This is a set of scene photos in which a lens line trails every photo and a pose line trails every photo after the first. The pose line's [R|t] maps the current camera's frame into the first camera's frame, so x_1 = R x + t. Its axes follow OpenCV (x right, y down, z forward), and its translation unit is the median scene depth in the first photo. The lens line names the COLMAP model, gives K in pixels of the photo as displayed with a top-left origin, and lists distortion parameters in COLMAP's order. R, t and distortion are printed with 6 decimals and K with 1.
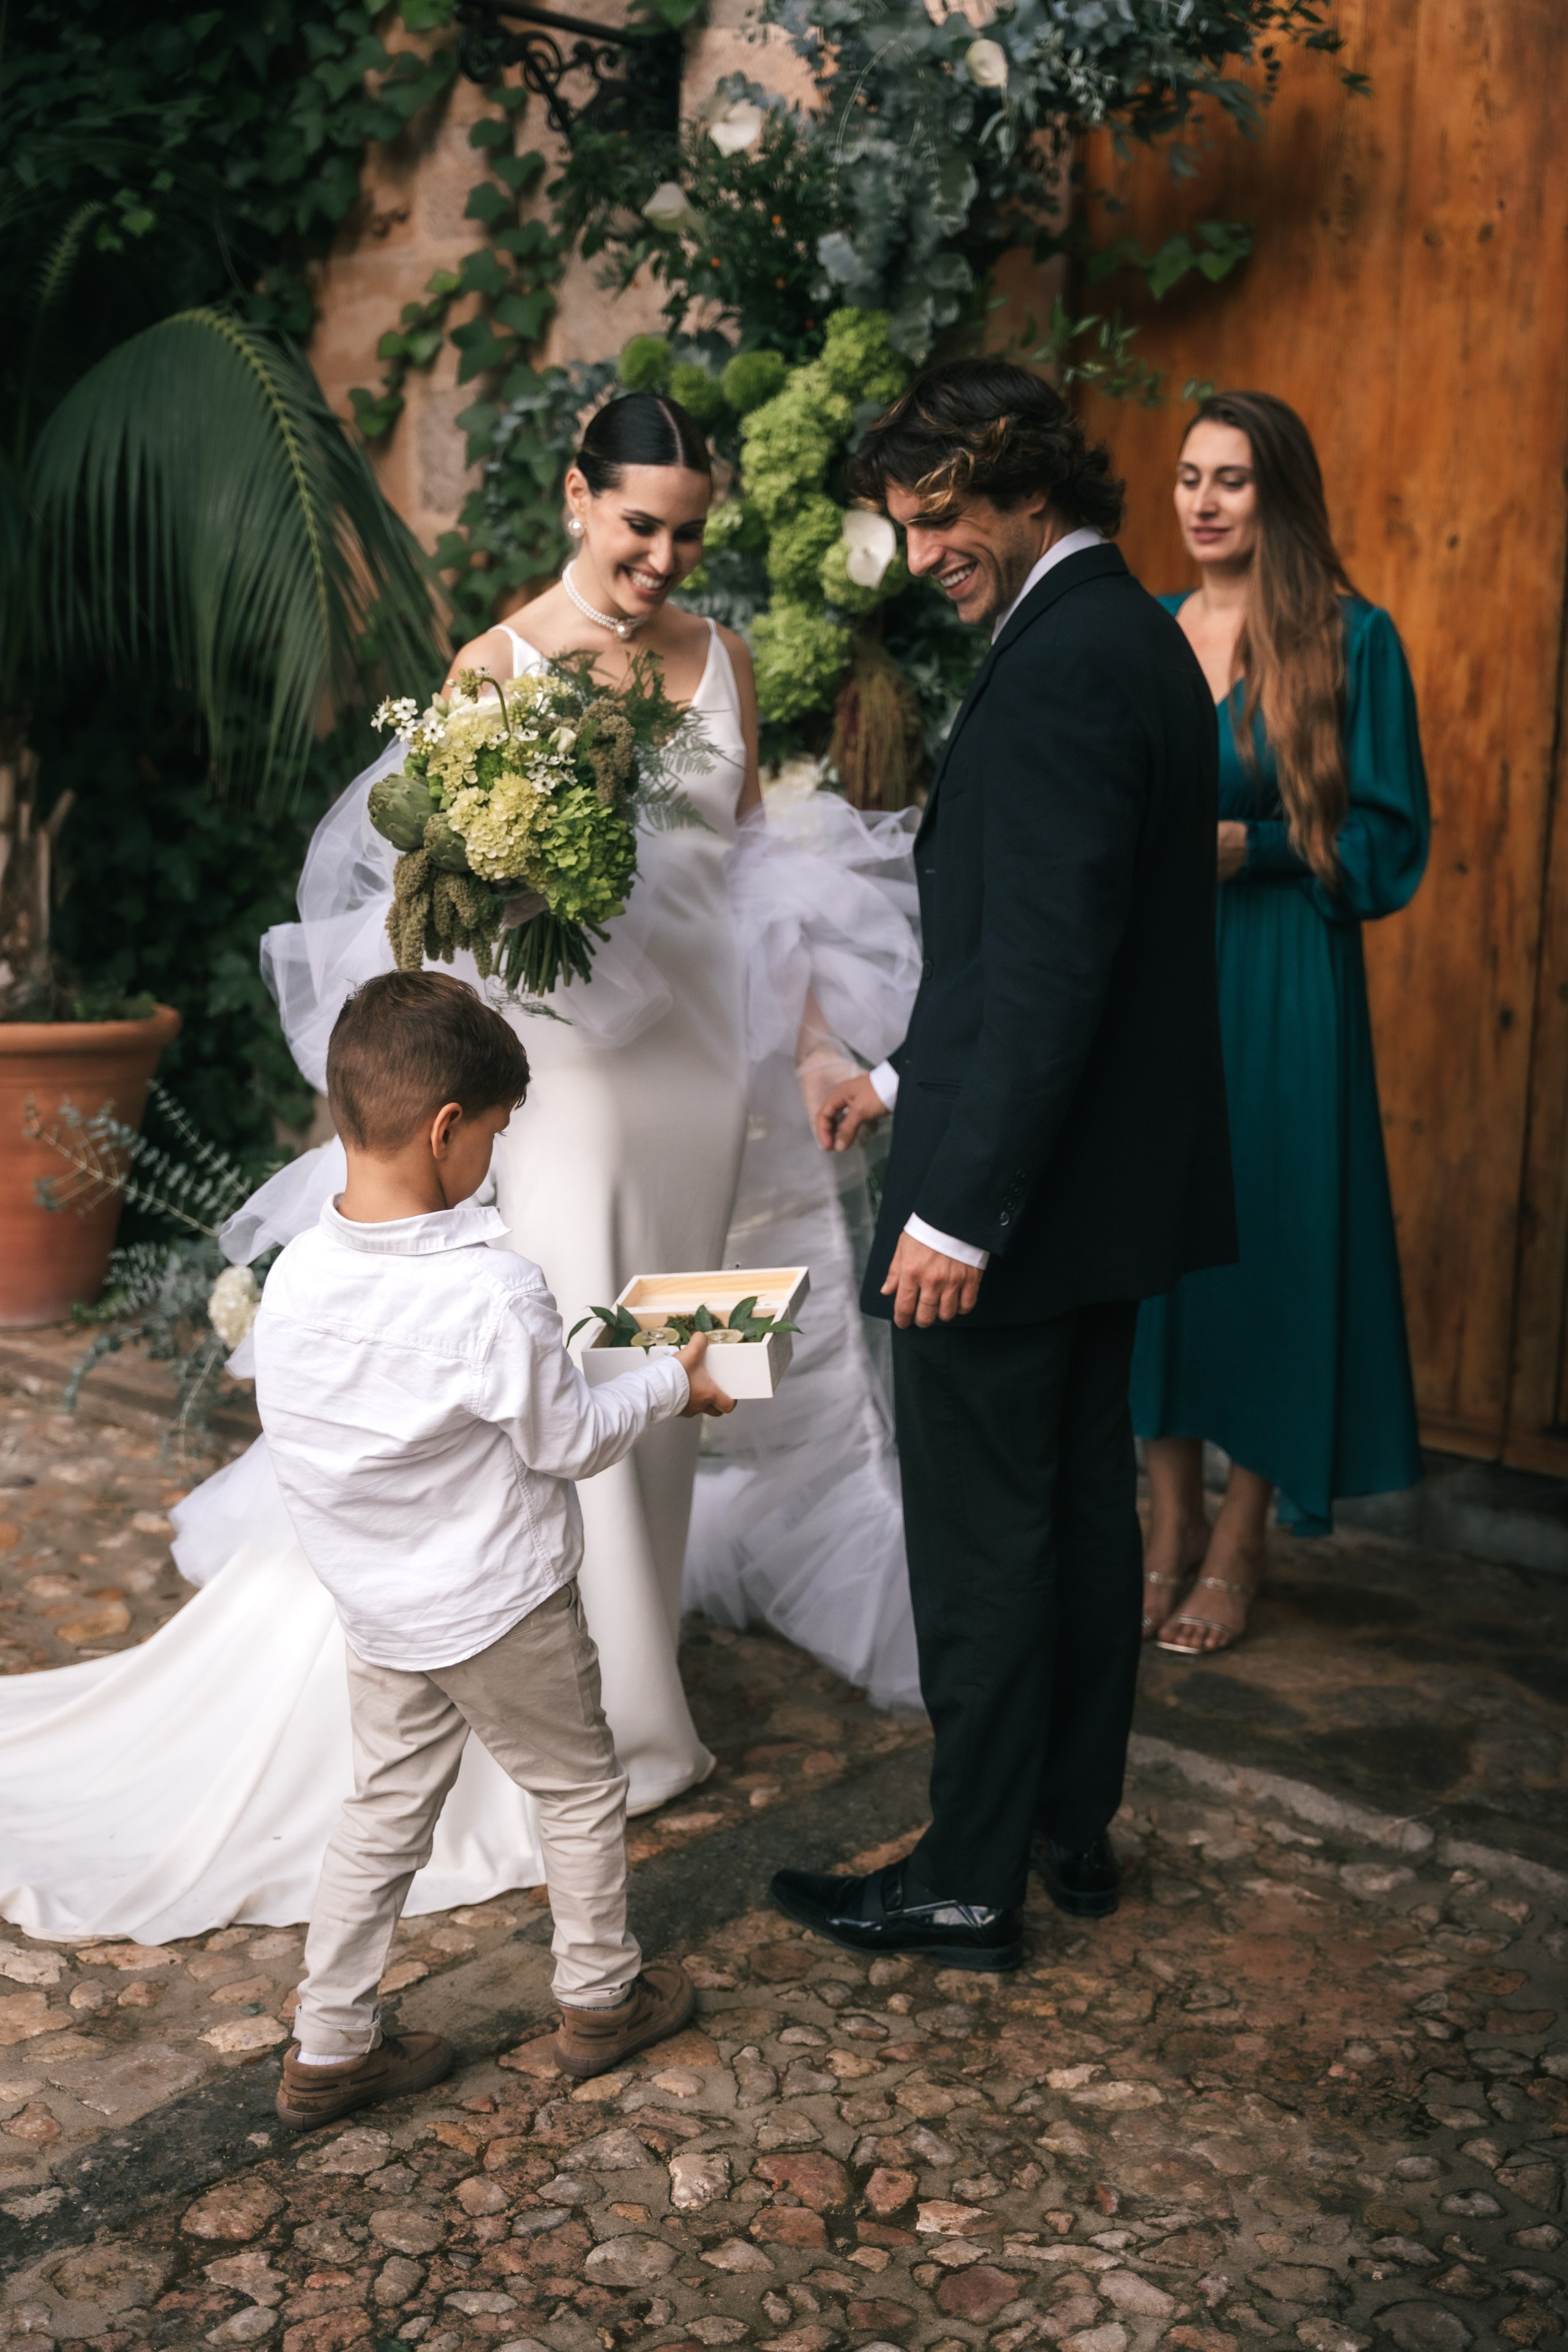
lens RADIAL K [[2993.1, 0, 802.1], [0, 2993.1, 1169.9], [0, 0, 1]] dist [0.035197, 0.000000]
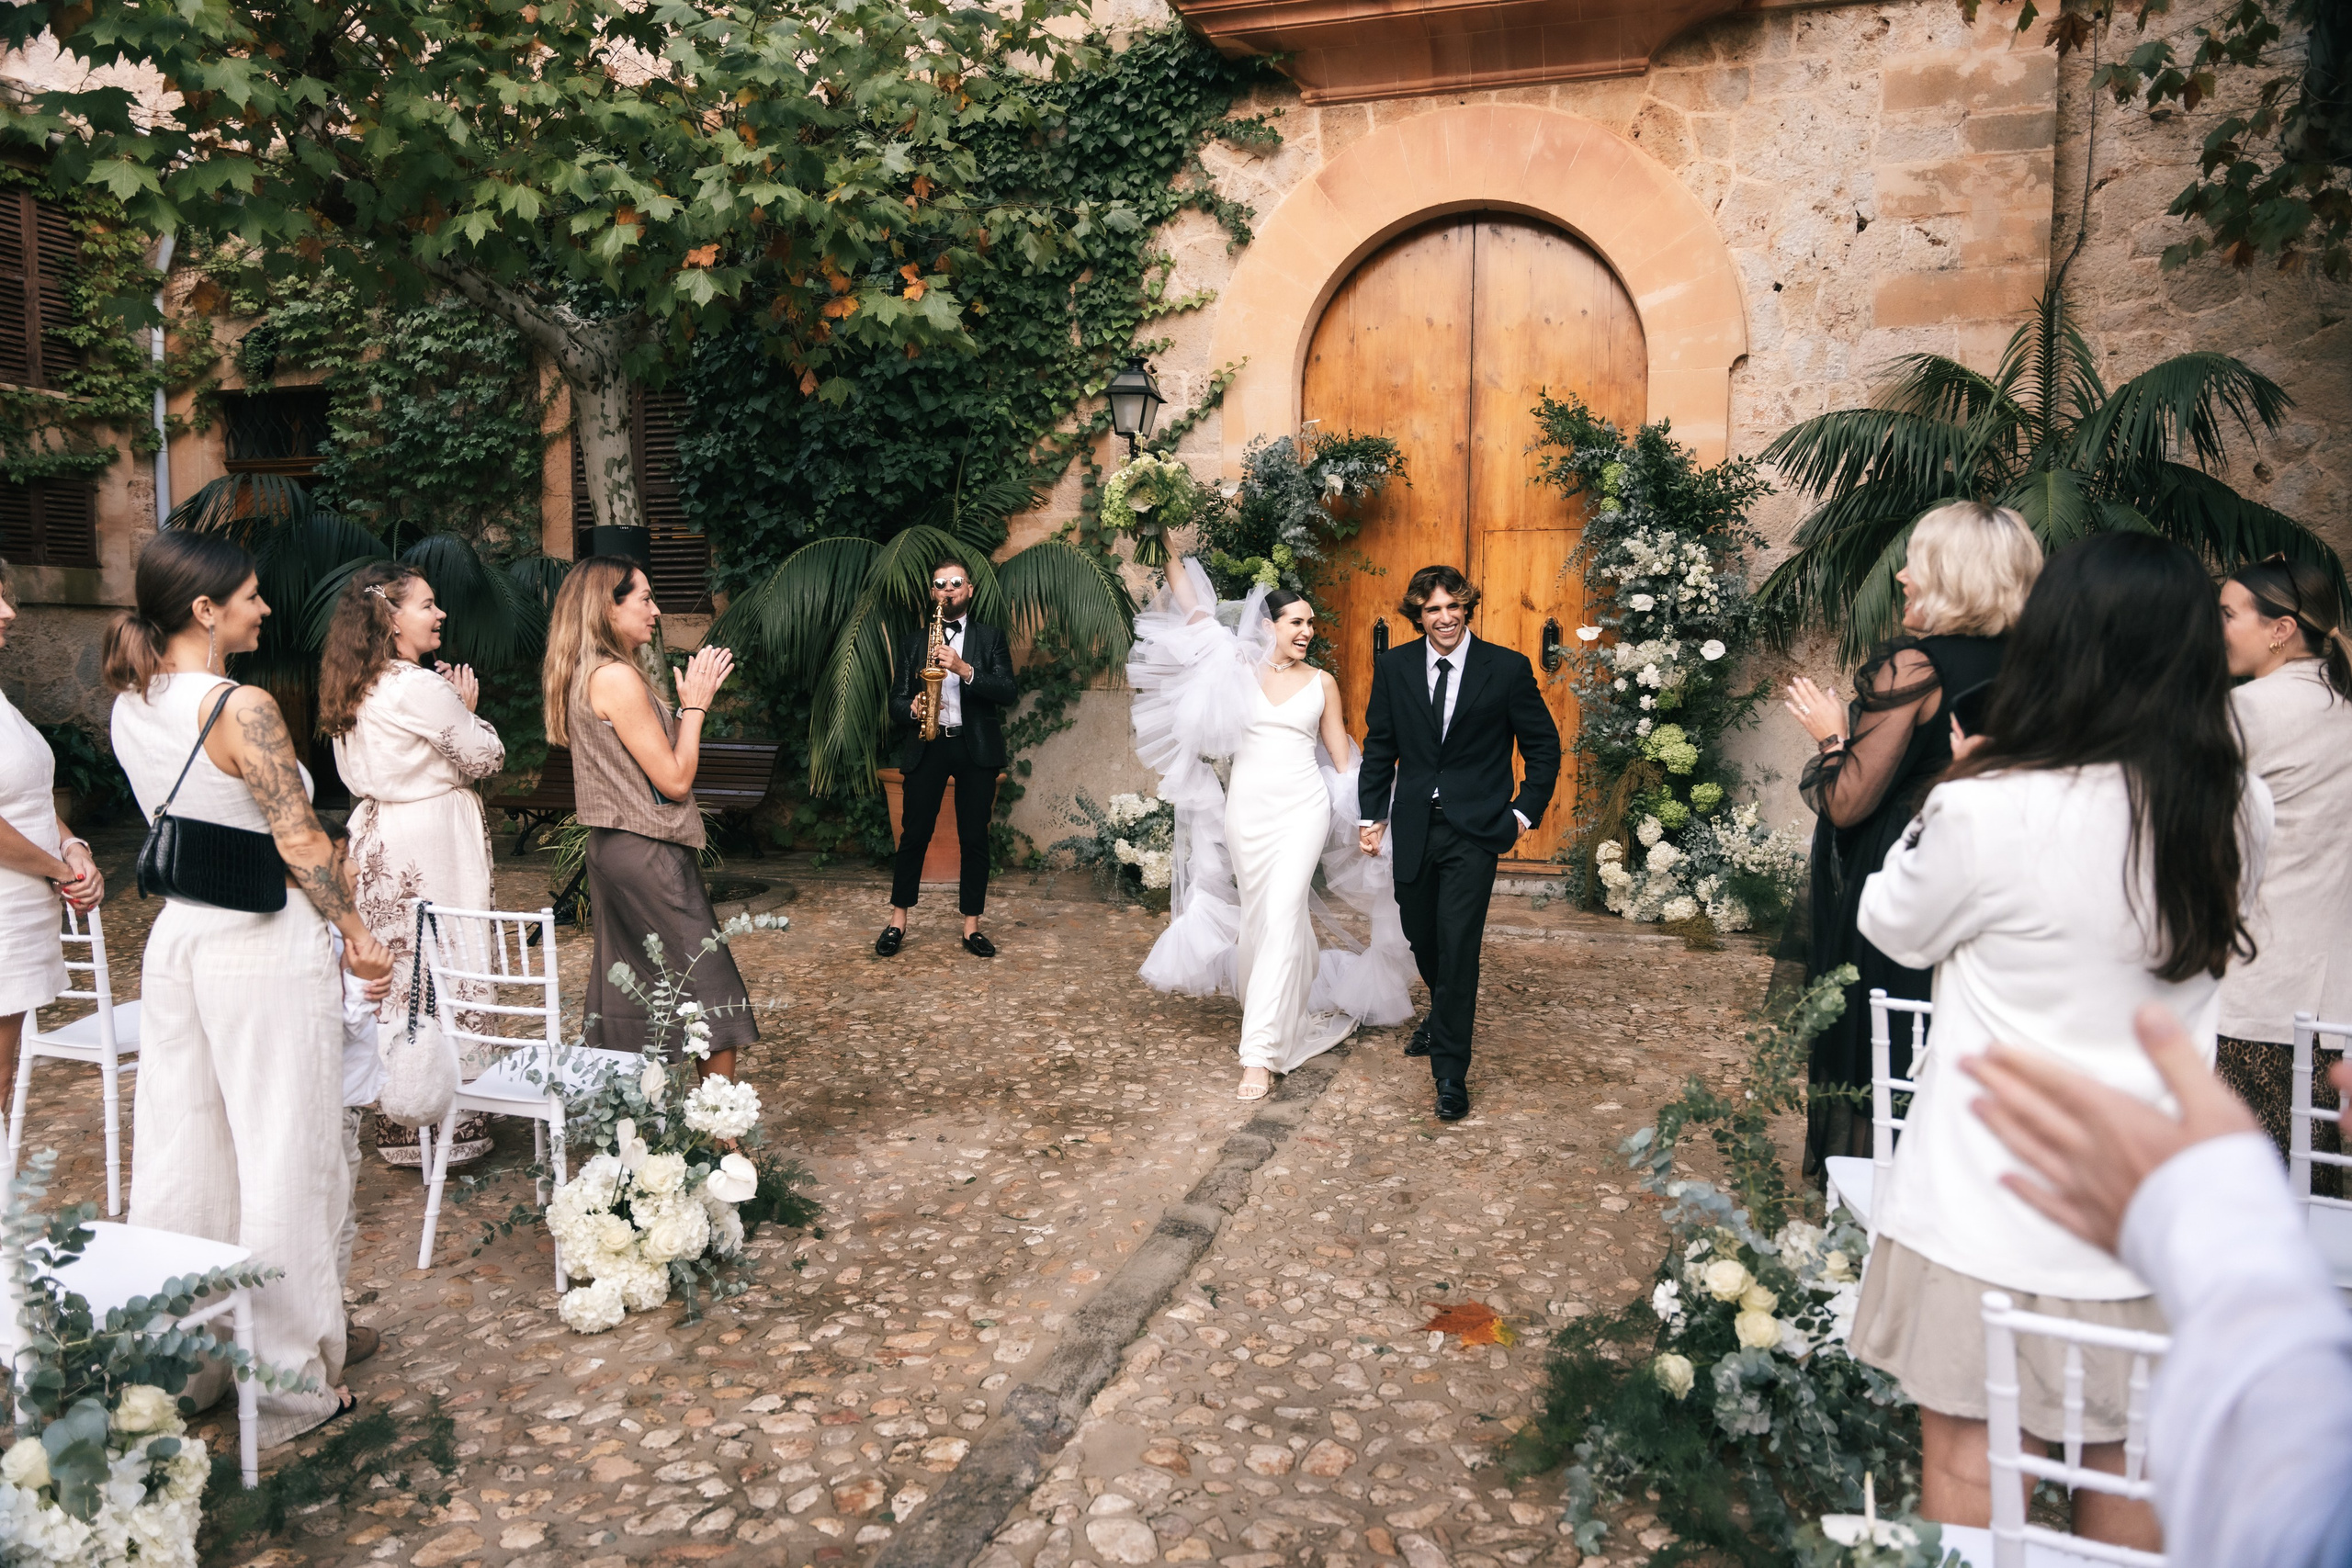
lens RADIAL K [[1566.3, 0, 1183.7], [0, 1566.3, 796.2], [0, 0, 1]] dist [-0.005262, -0.005749]
pose [[0.920766, -0.061040, 0.385309, -0.776526], [0.087607, 0.994810, -0.051757, 0.080594], [-0.380150, 0.081412, 0.921335, -0.571837]]
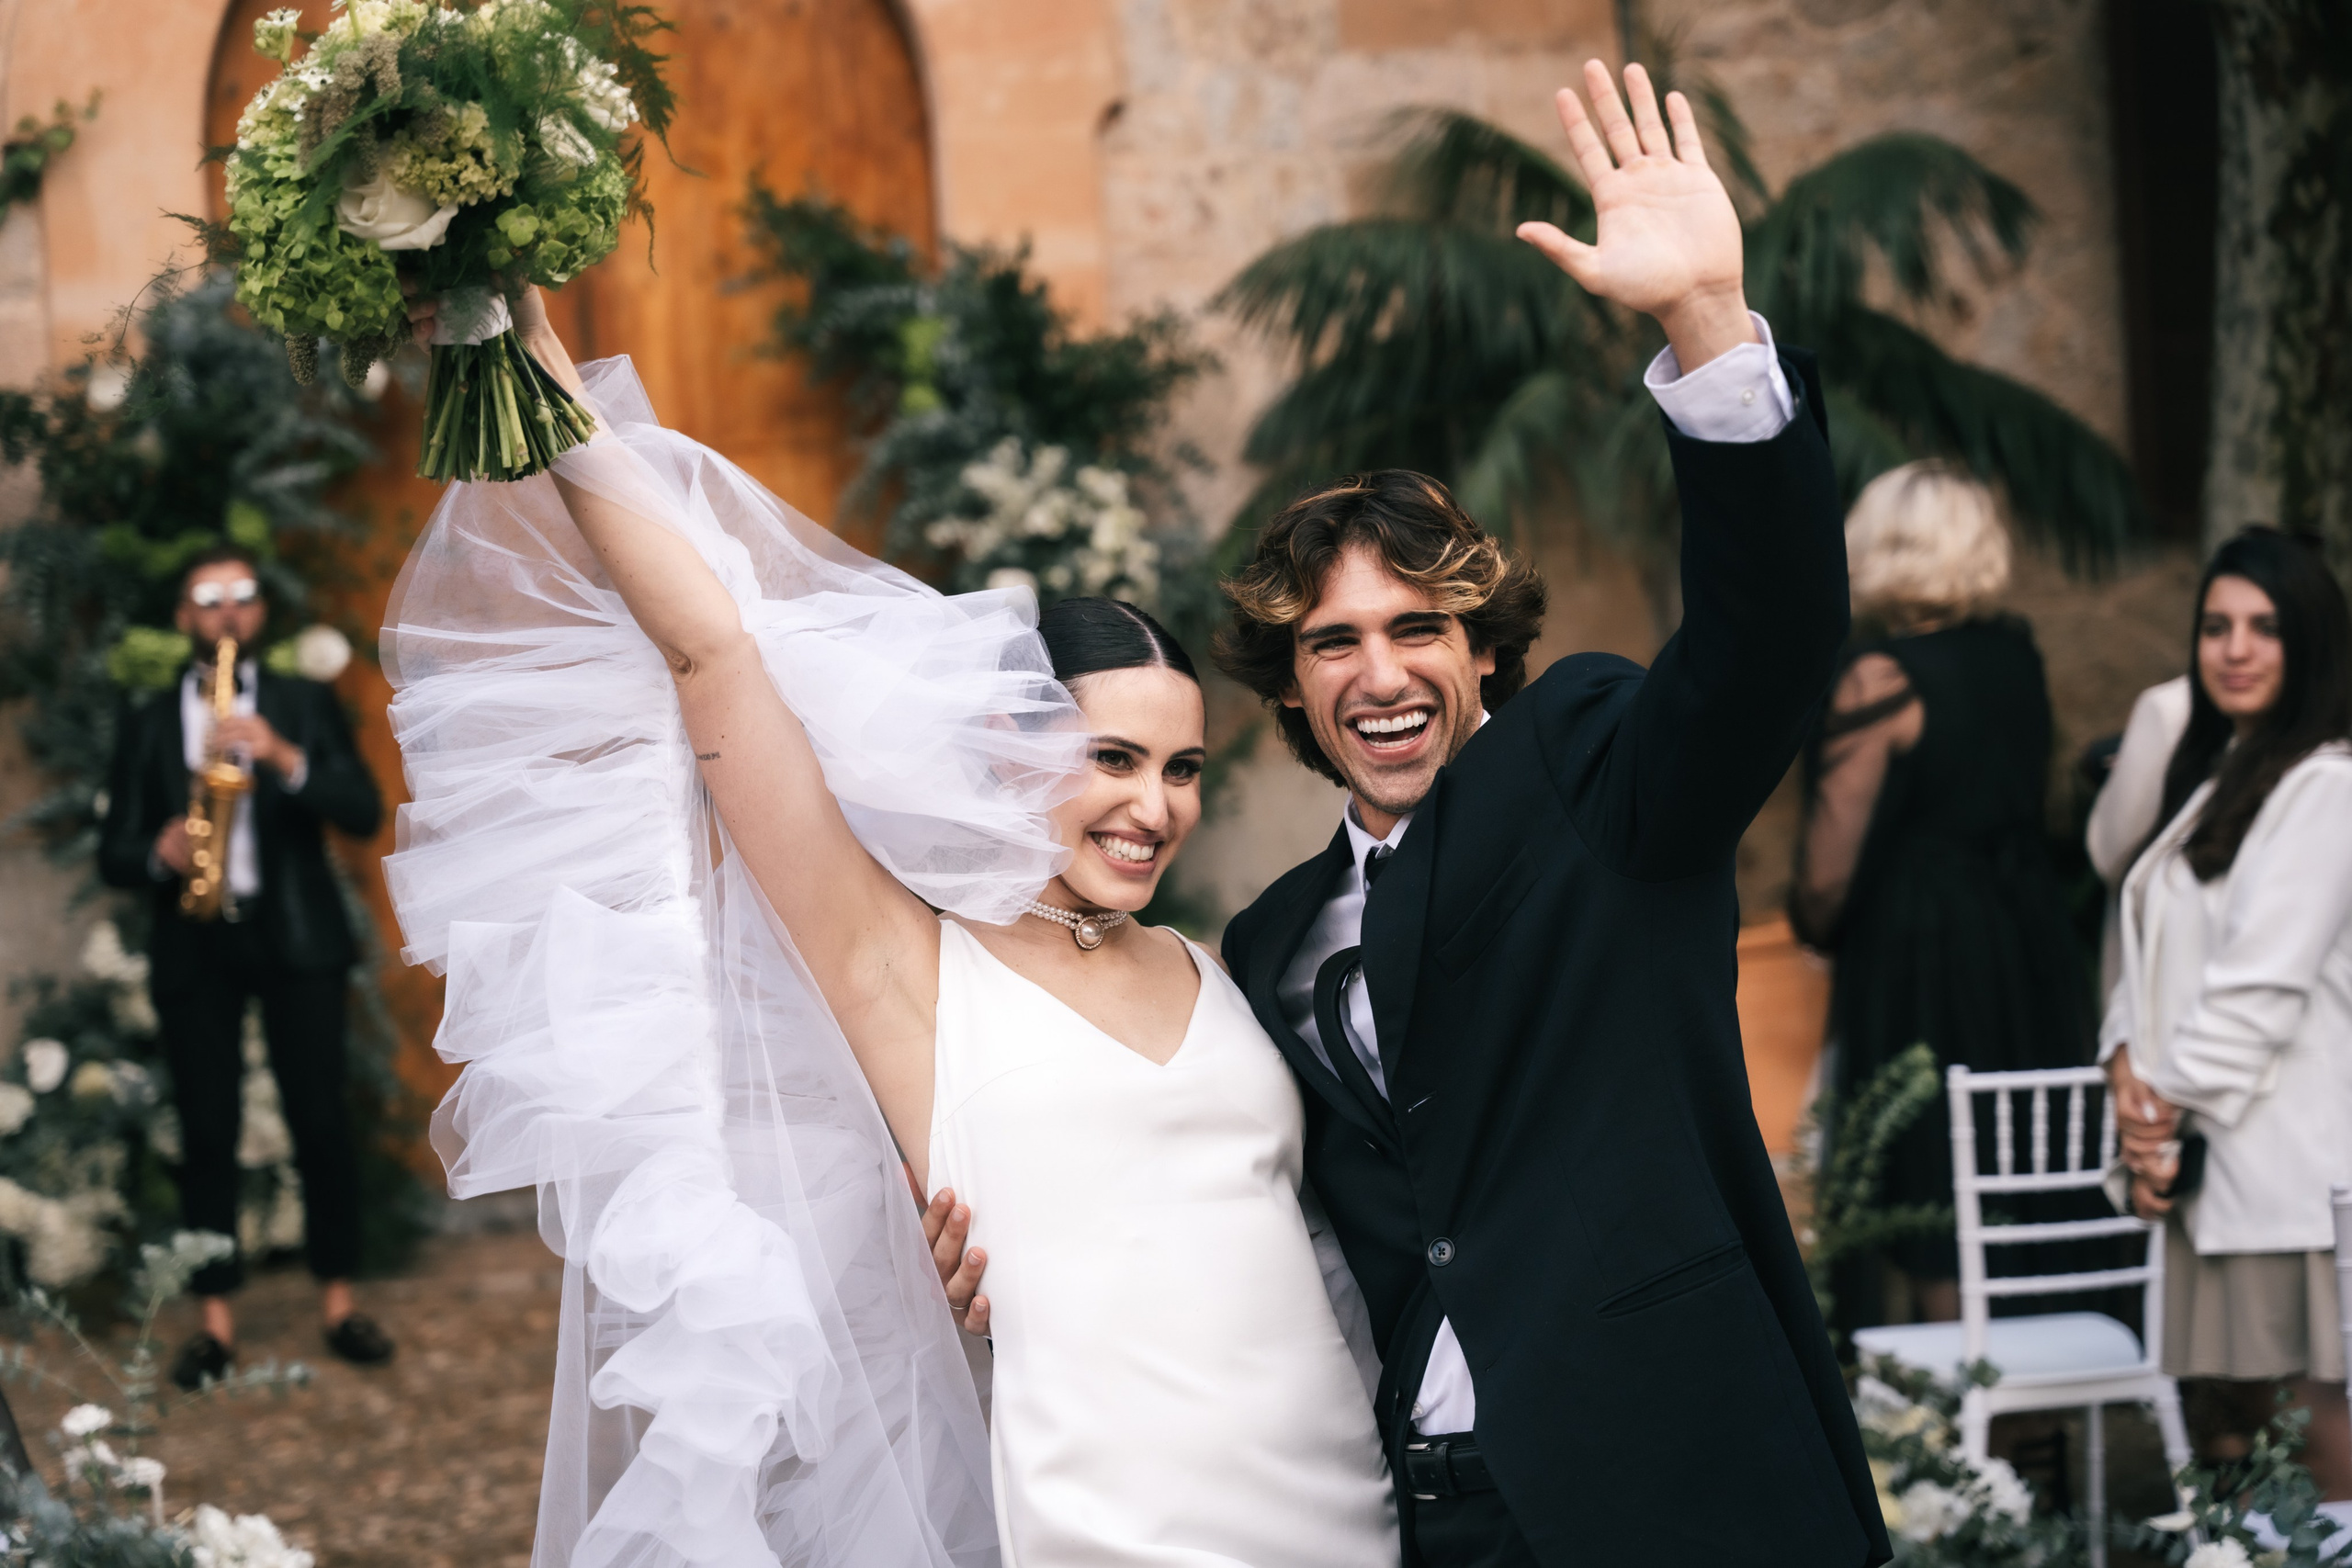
lens RADIAL K [[4667.4, 0, 1181.9], [0, 4667.4, 782.6], [0, 0, 1]] dist [0.037707, 0.000000]
pose [[0.618414, -0.089460, 0.780744, -1.572445], [0.207540, 0.976819, -0.052461, 0.085730], [-0.757952, 0.194478, 0.622645, -0.853067]]
